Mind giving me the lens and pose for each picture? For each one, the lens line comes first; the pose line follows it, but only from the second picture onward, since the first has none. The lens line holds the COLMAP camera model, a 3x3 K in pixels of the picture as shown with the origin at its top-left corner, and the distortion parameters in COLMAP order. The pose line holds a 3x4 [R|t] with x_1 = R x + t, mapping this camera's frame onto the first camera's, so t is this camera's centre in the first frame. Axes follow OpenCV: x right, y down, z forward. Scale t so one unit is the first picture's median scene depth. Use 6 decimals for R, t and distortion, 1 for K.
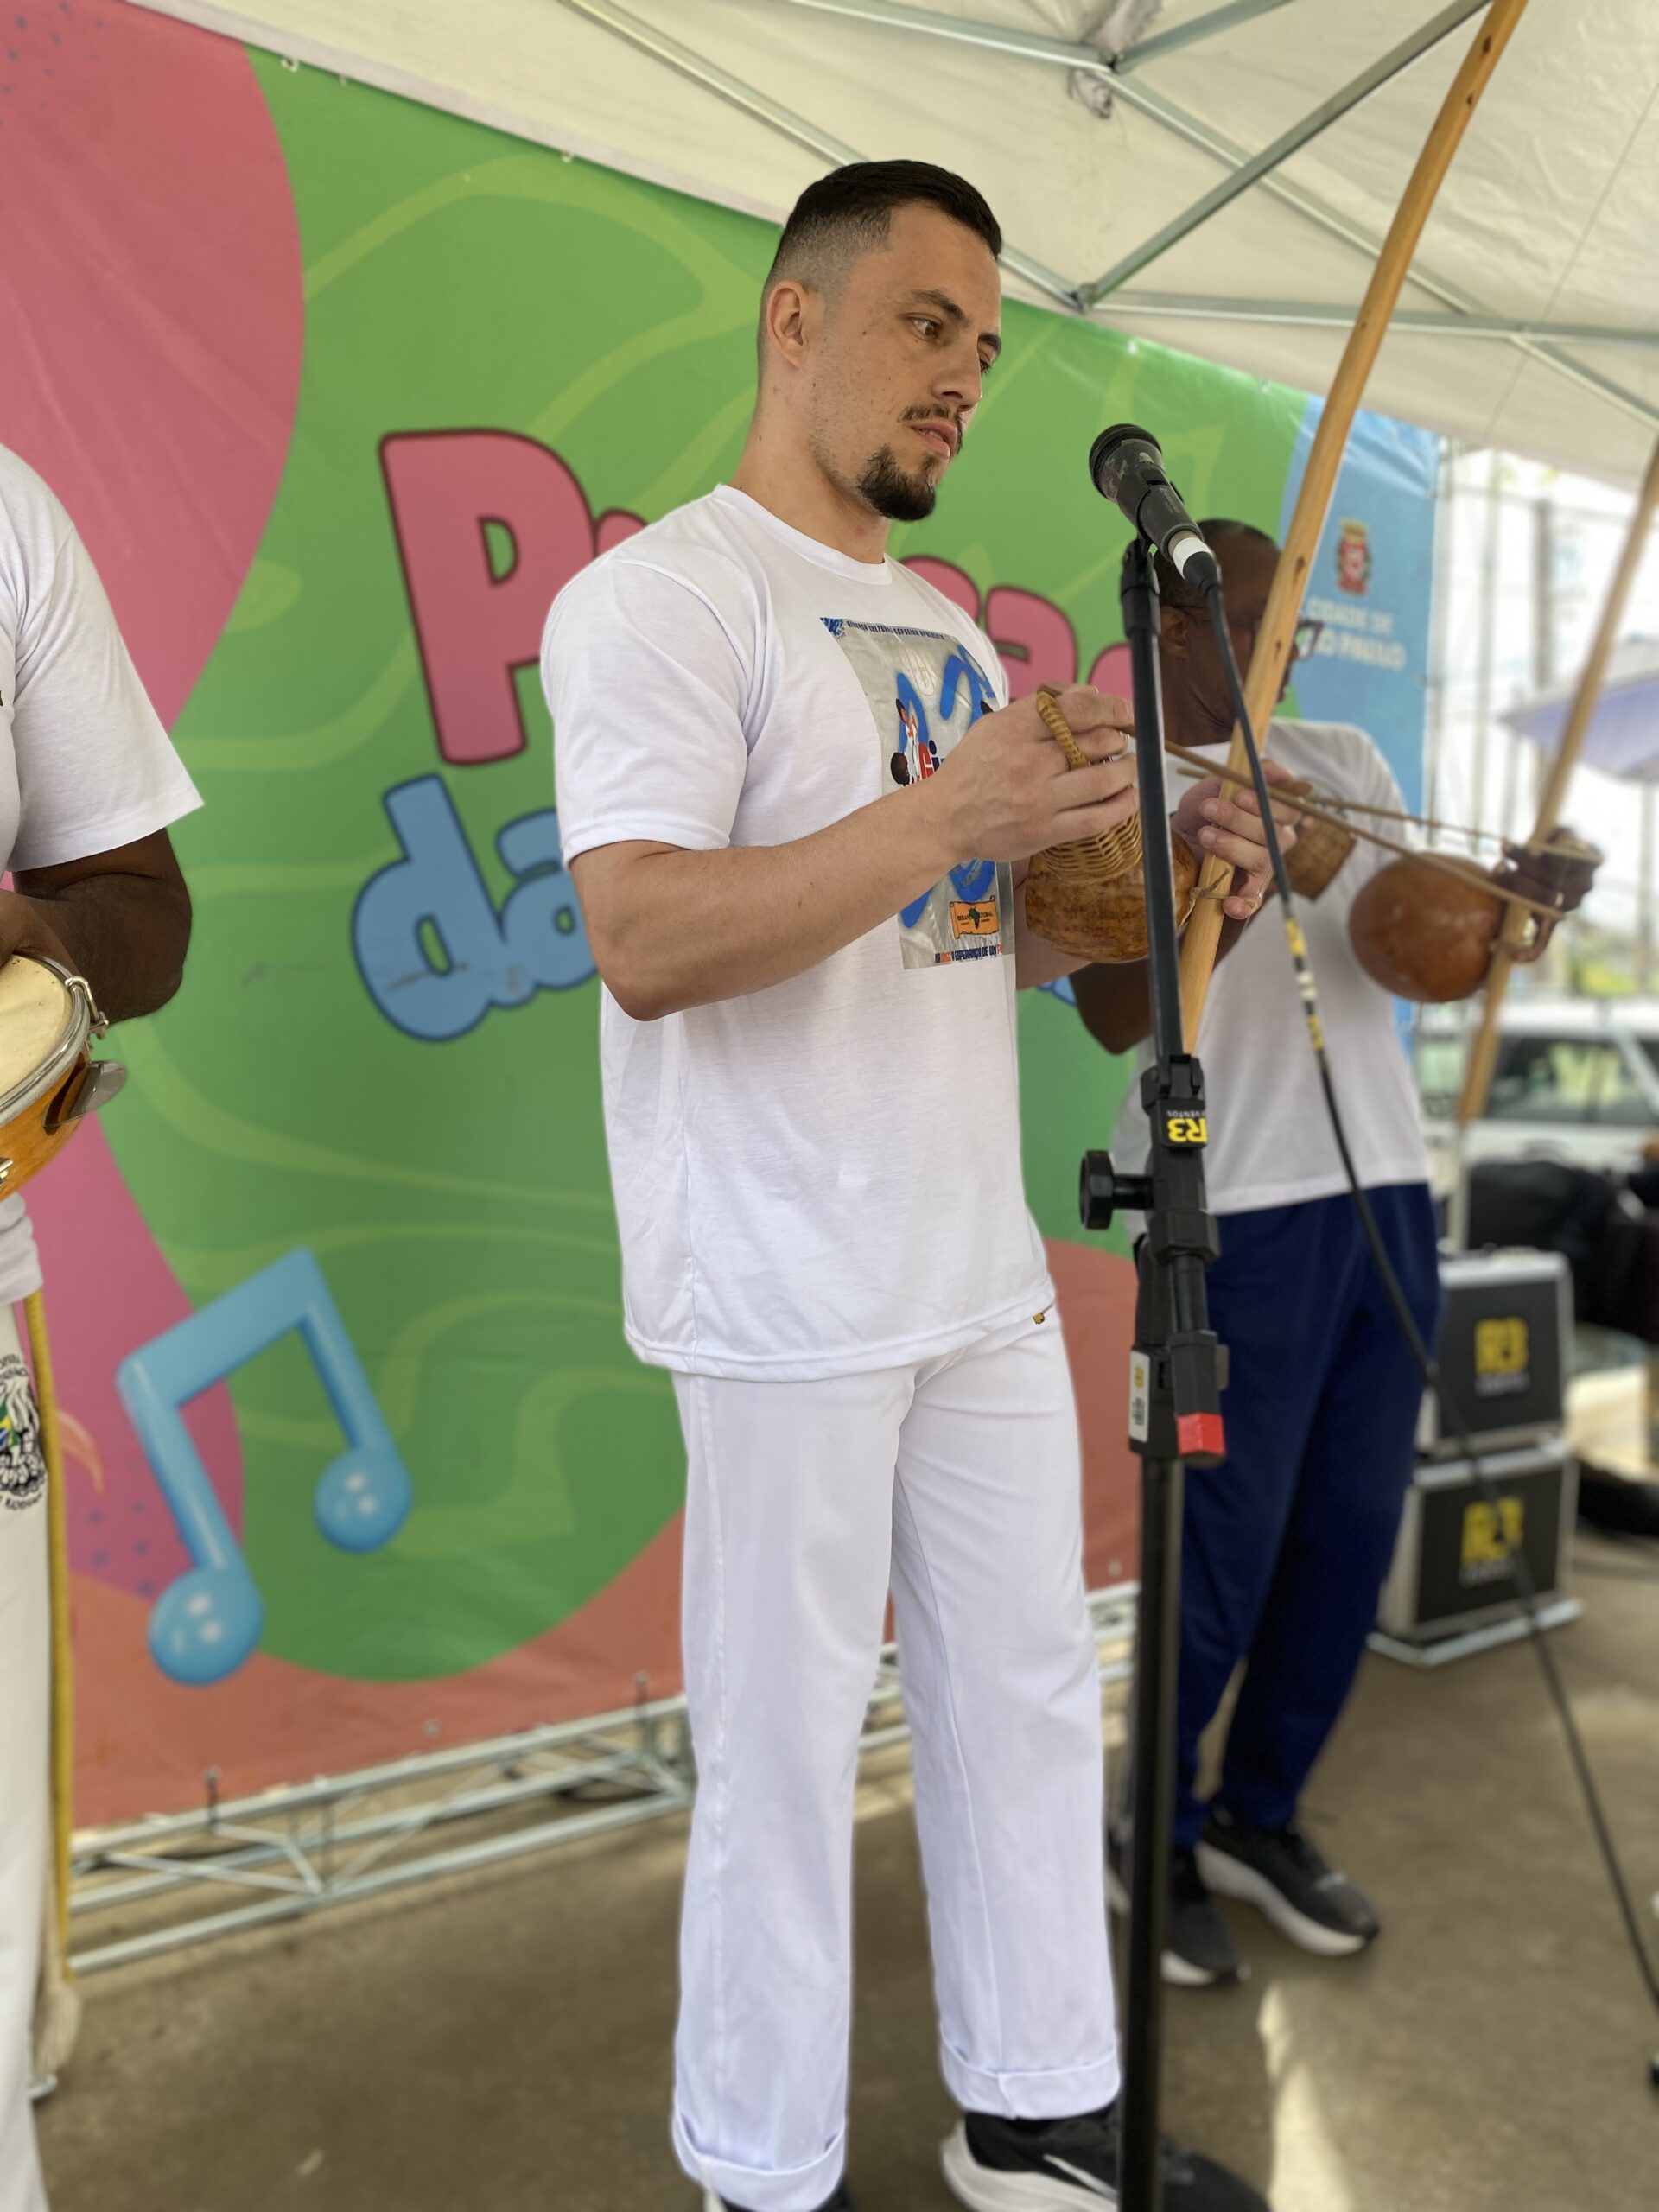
lens RADIAL K [[1667.2, 0, 834.2], [0, 1667.2, 1061.2], [0, 0, 1]] dist [0.001043, -0.005385]
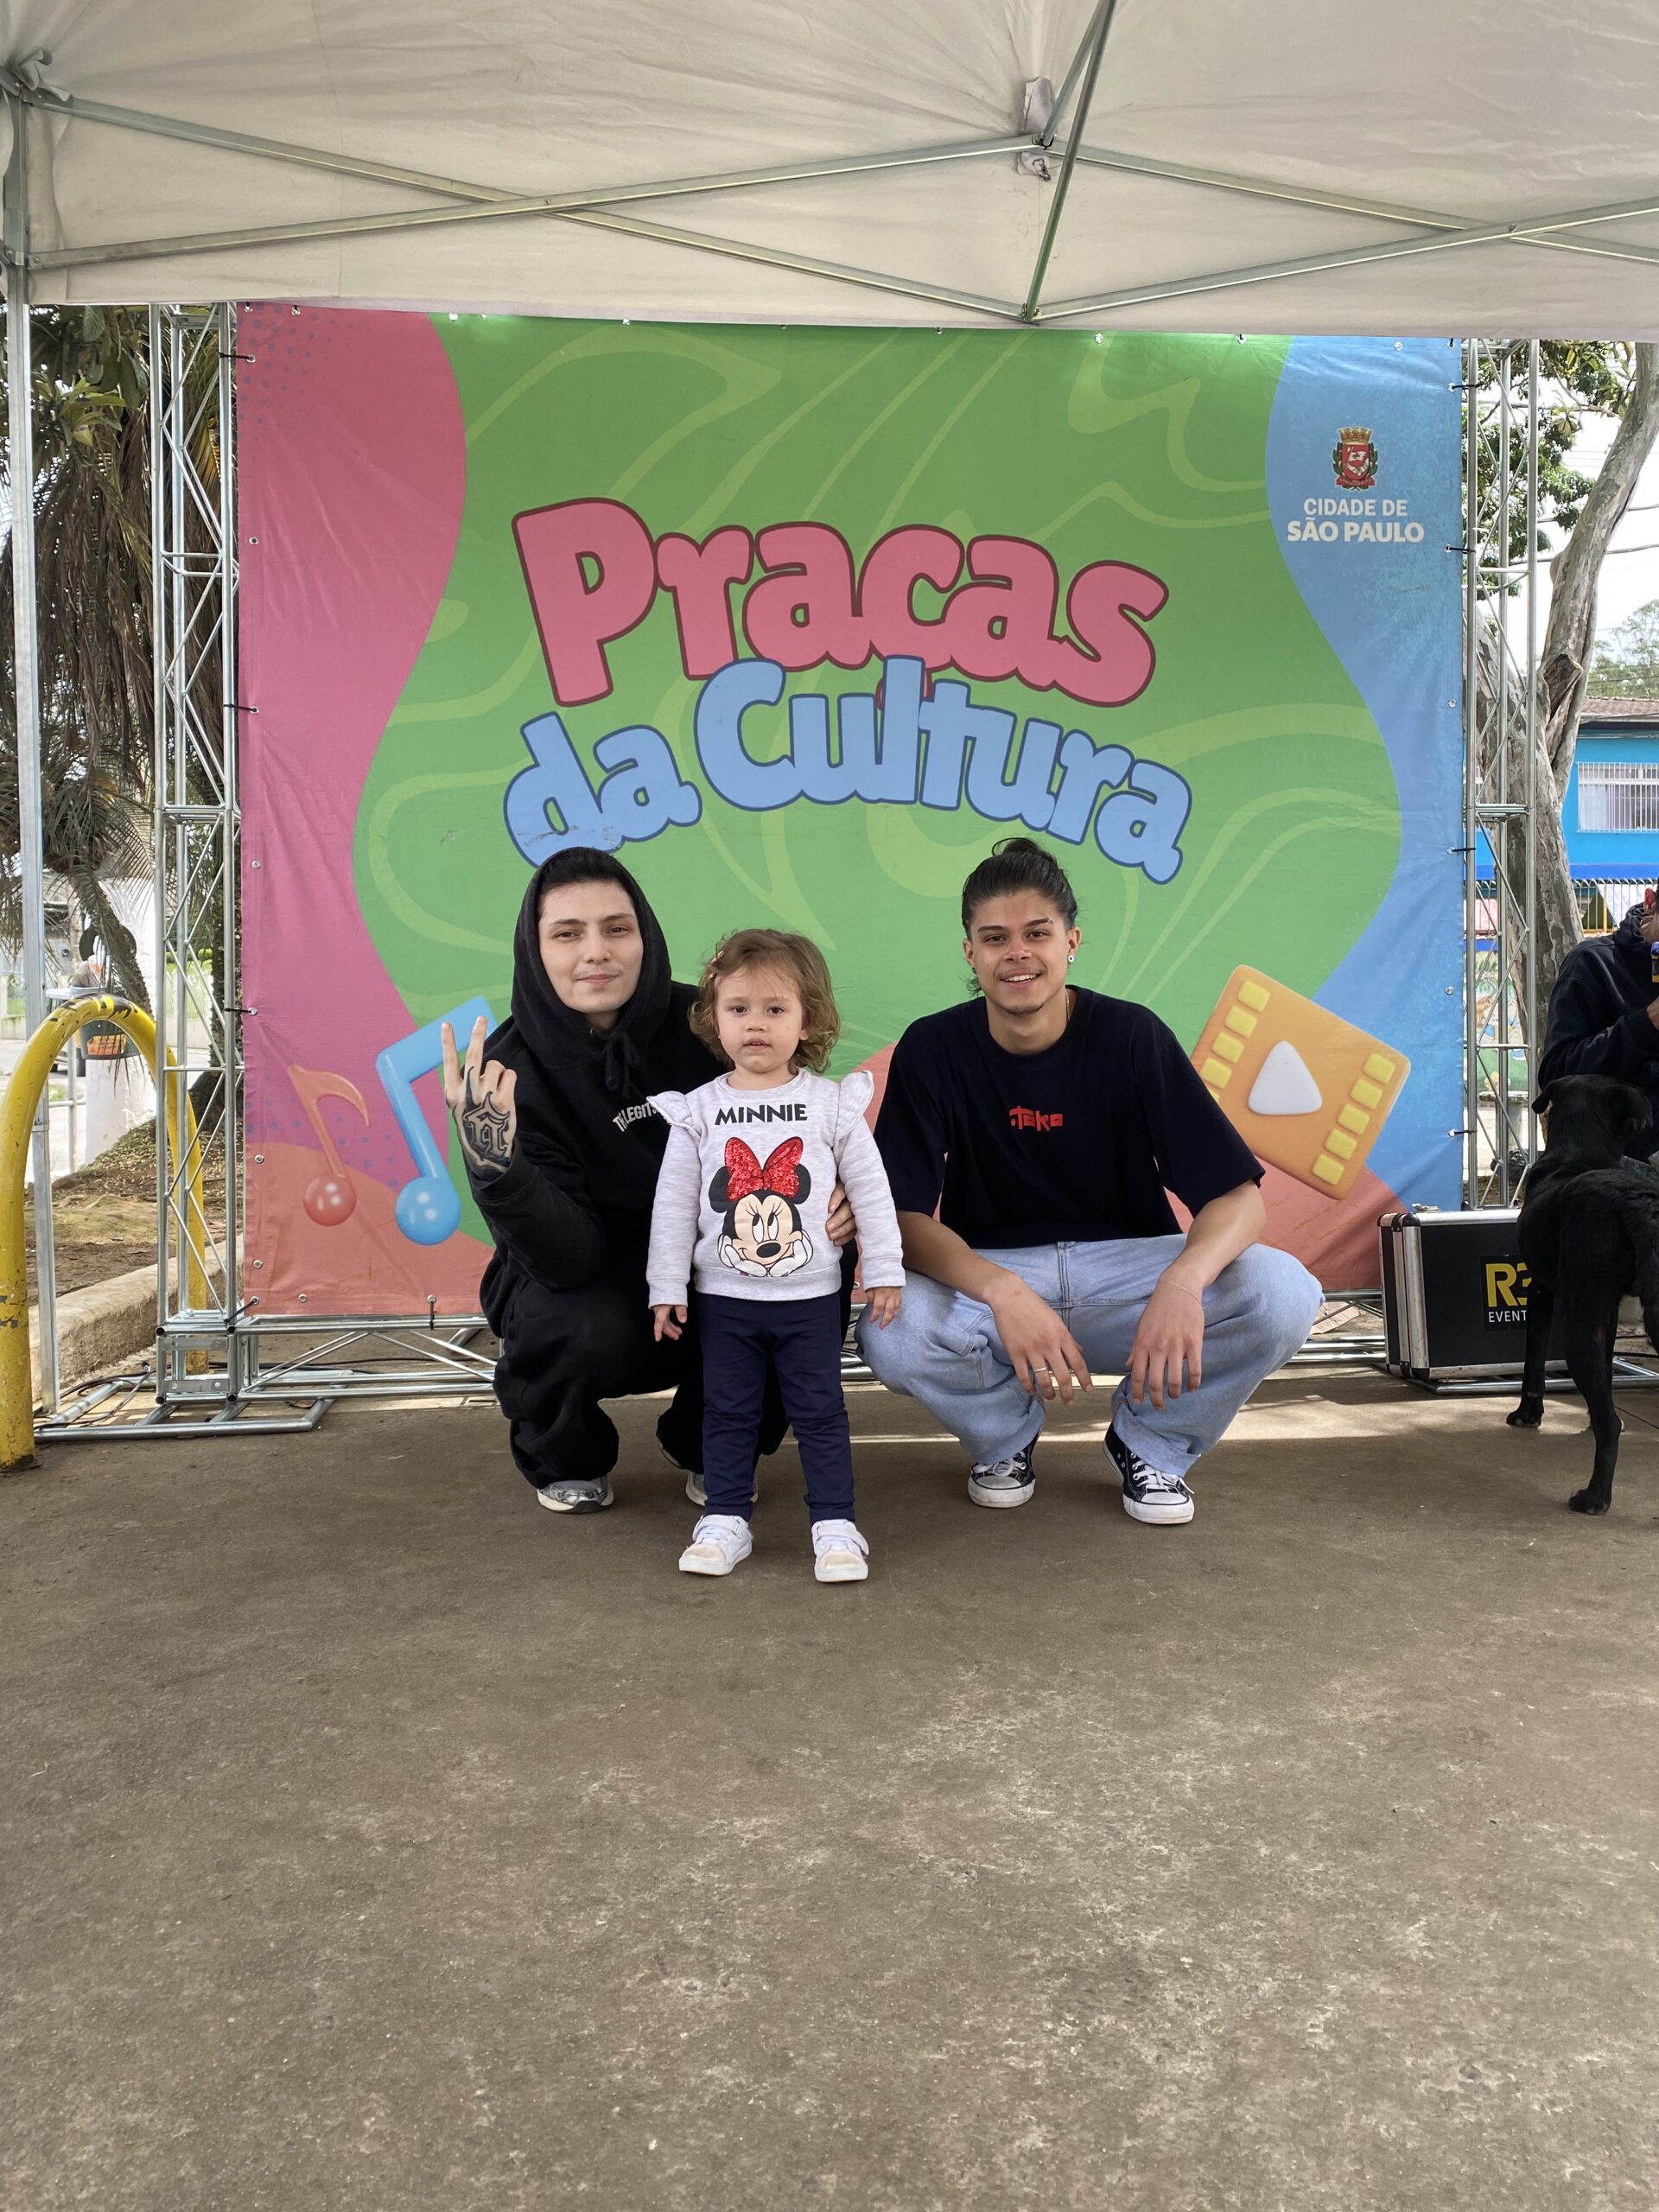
lens RADIAL K [[1651.5, 0, 848.8], [0, 1651.5, 1078.1], [0, 0, 1]] dist [0.025667, -0.020785]
pose [[0.877963, -0.040148, -0.477042, 0.801692], [0.020751, 0.998732, -0.045862, 0.276850], [0.478279, 0.030366, 0.877683, -0.294585]]
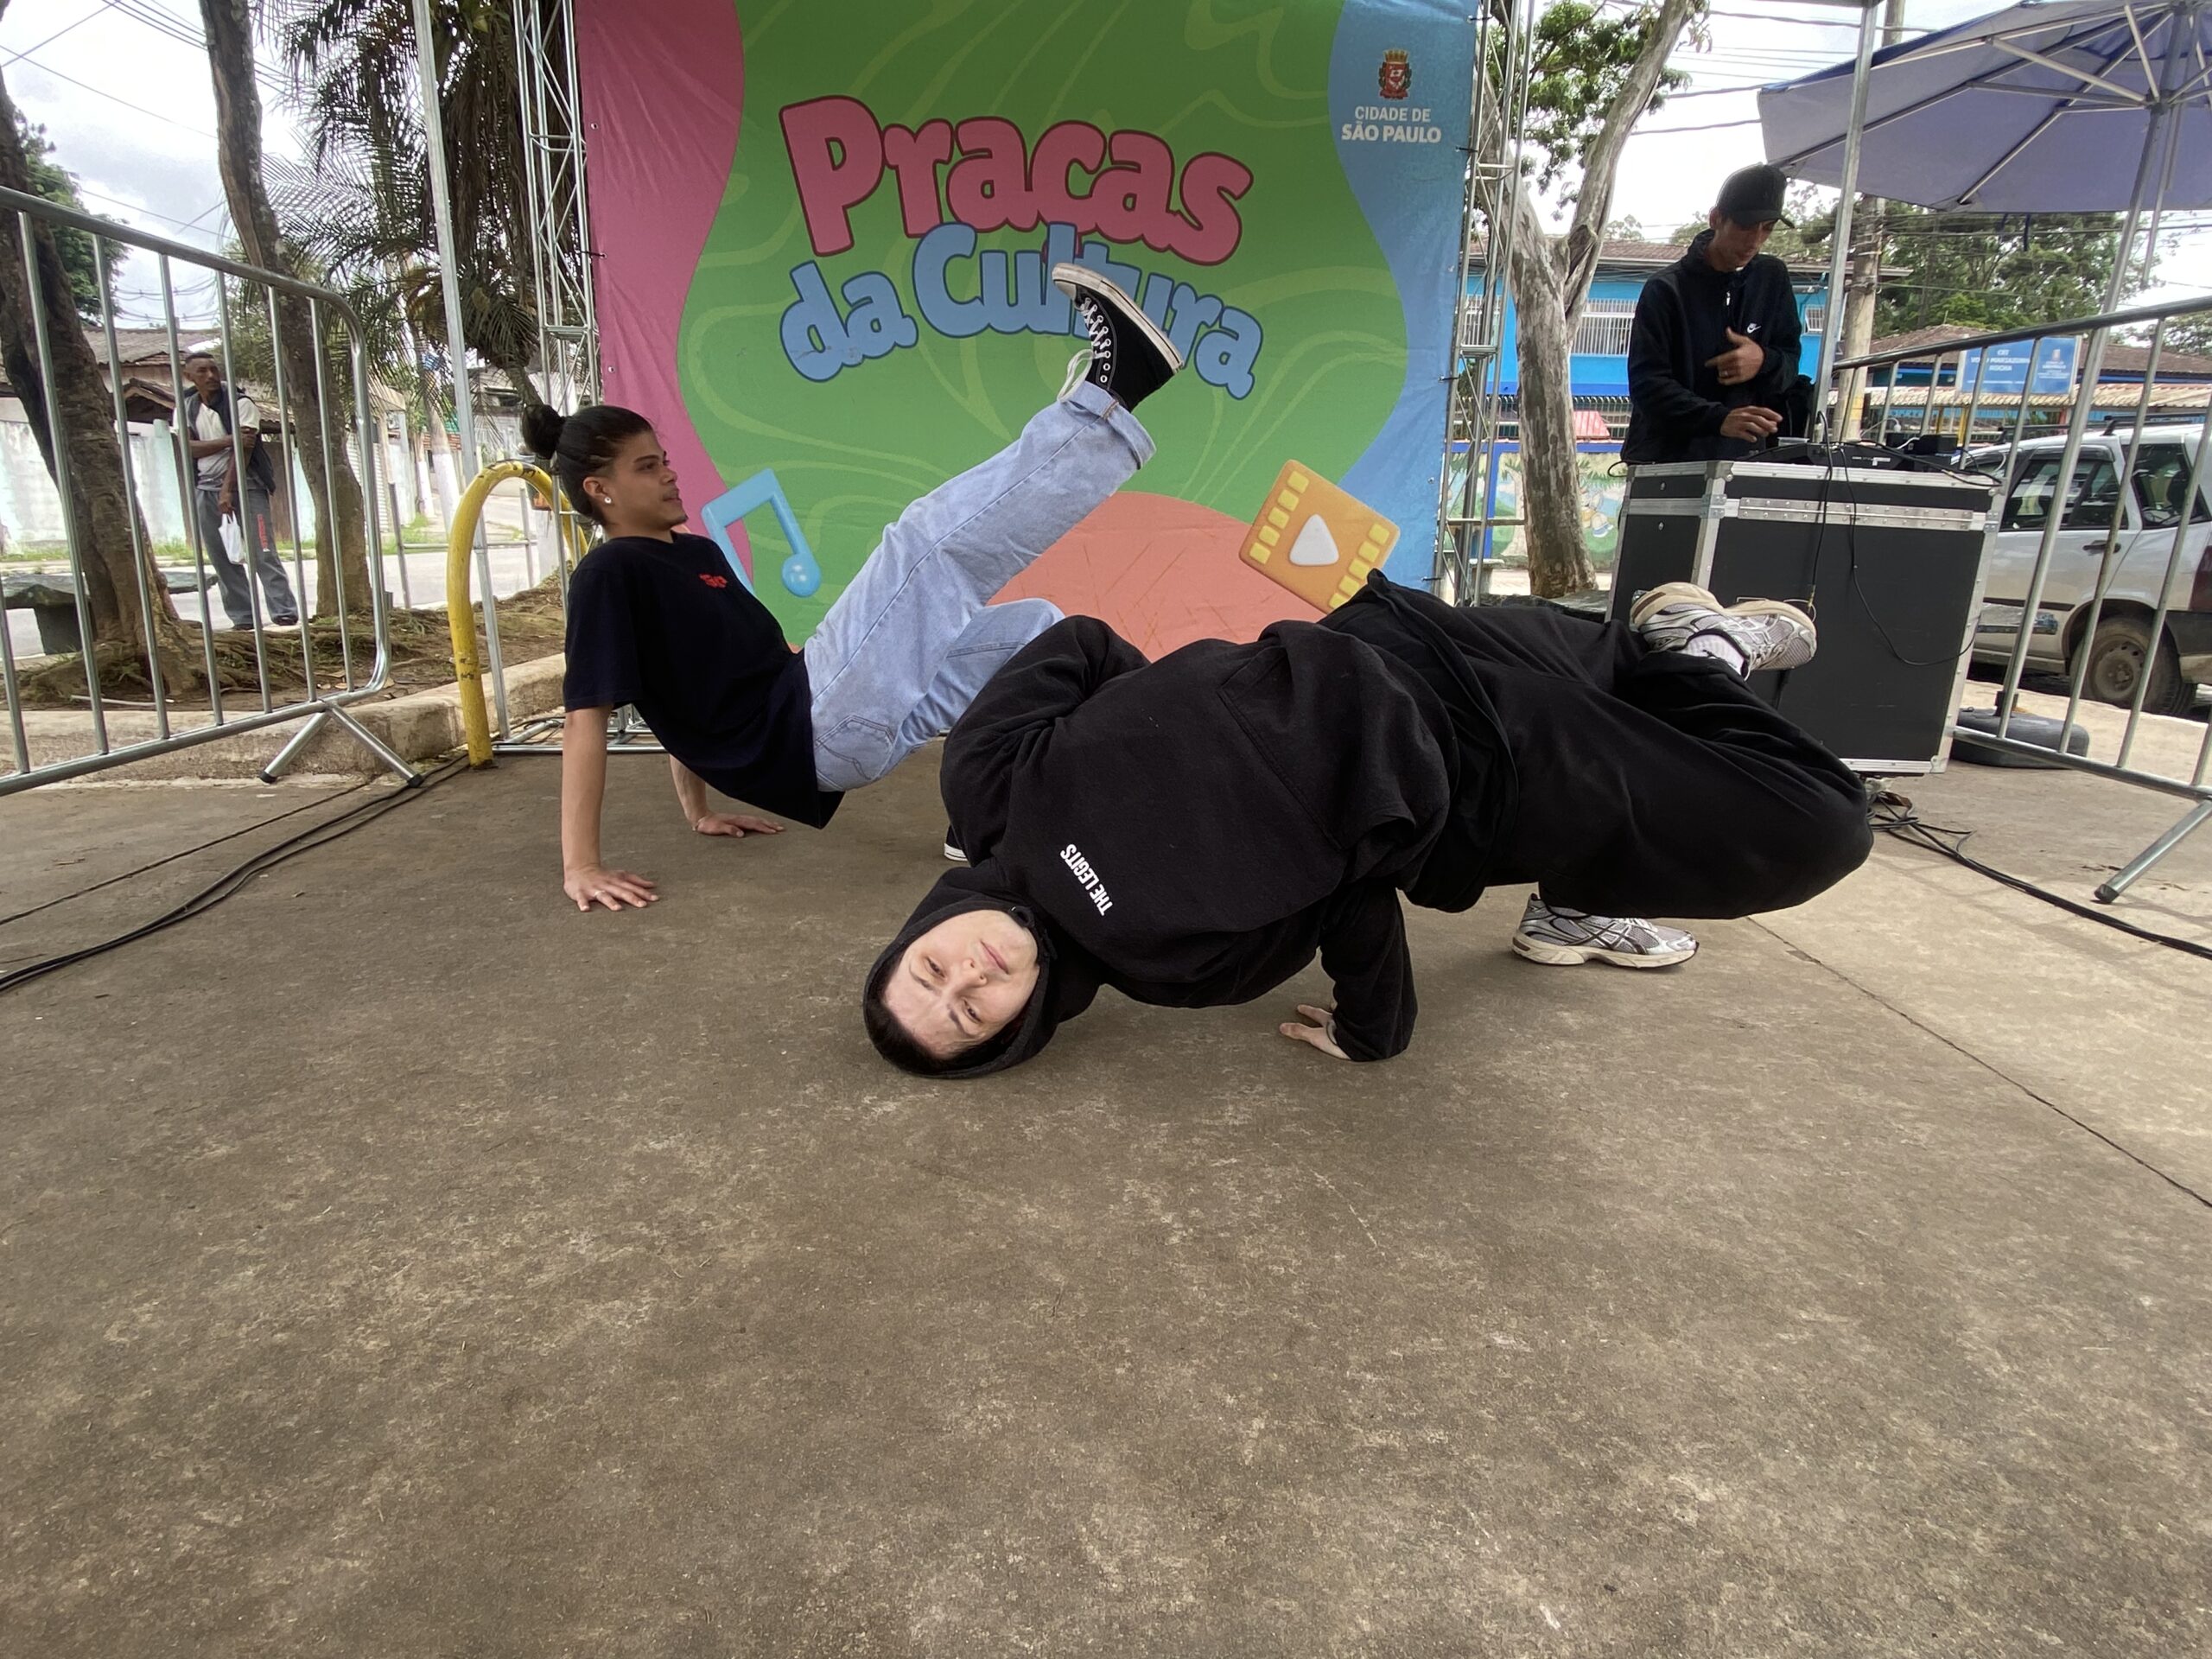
lens RADIAL K [[1202.9, 0, 1116.8], [0, 1202.9, 820.7], [0, 0, 1]] dist [0.061358, -0.081137]
pose [[0.875726, 0.088794, -0.474572, 1.041783], [-0.002667, 0.983817, 0.179154, 0.302692], [0.482800, -0.155624, 0.861792, -0.403351]]
